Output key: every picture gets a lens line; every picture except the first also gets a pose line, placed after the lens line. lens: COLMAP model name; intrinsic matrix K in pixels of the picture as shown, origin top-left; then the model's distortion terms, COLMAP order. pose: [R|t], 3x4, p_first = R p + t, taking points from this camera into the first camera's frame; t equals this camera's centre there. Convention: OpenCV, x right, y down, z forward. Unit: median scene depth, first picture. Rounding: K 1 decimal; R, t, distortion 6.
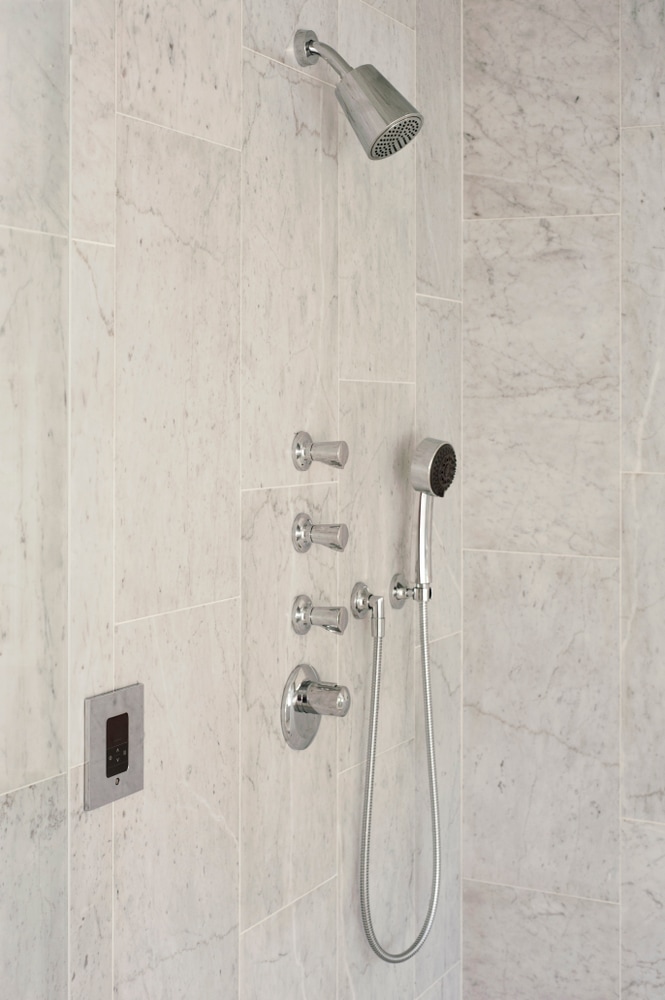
lens RADIAL K [[1481.3, 0, 333.0], [0, 1481.3, 496.2], [0, 0, 1]] dist [-0.040536, 0.000000]
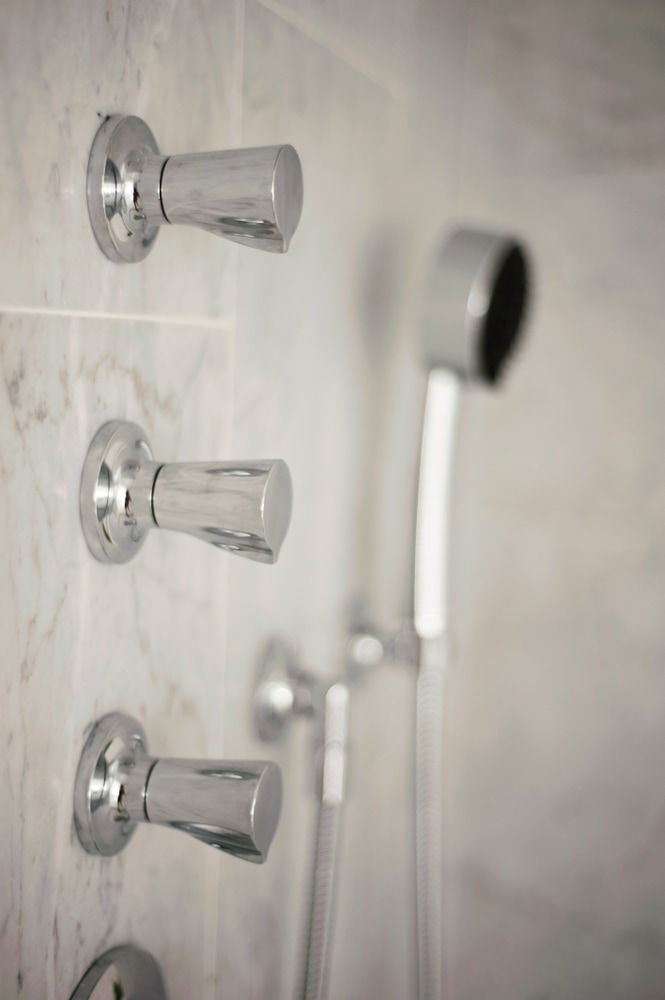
lens RADIAL K [[1481.3, 0, 333.8], [0, 1481.3, 499.1], [0, 0, 1]] dist [-0.040536, 0.000000]
pose [[0.986752, 0.019532, 0.161058, -0.025177], [-0.027683, 0.998439, 0.048519, 0.011651], [-0.159859, -0.052335, 0.985752, 0.718639]]
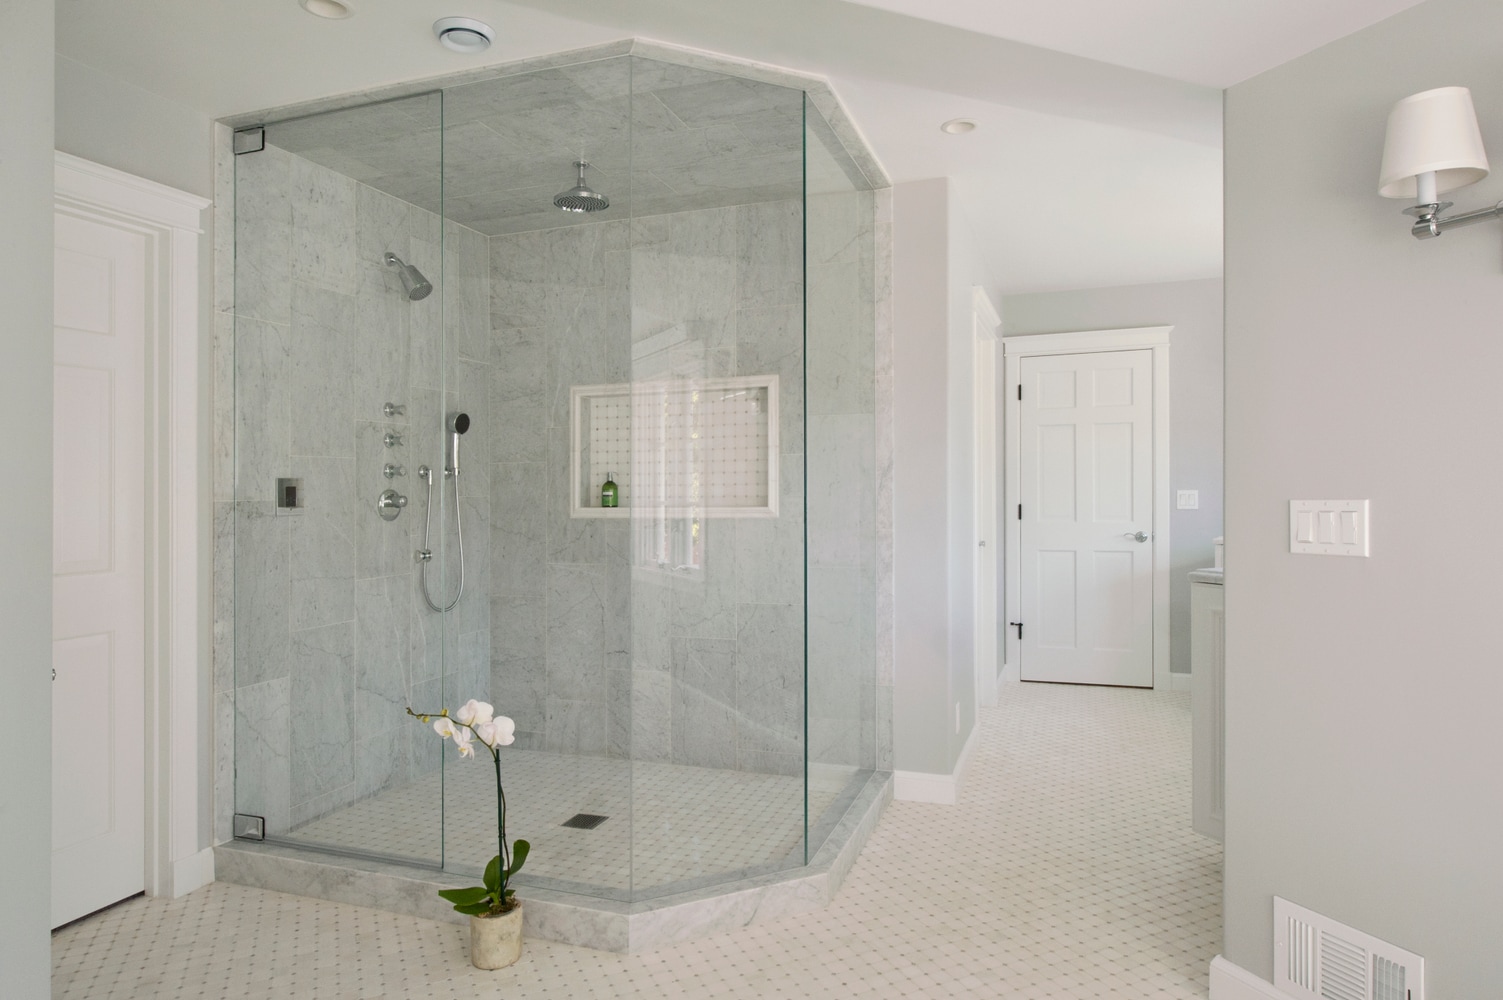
lens RADIAL K [[902.7, 0, 748.8], [0, 902.7, 509.9], [0, 0, 1]] dist [-0.008466, -0.000944]
pose [[0.992293, -0.031500, 0.119842, 0.420474], [0.036116, 0.998679, -0.036541, 0.231560], [-0.118533, 0.040588, 0.992120, -0.672590]]
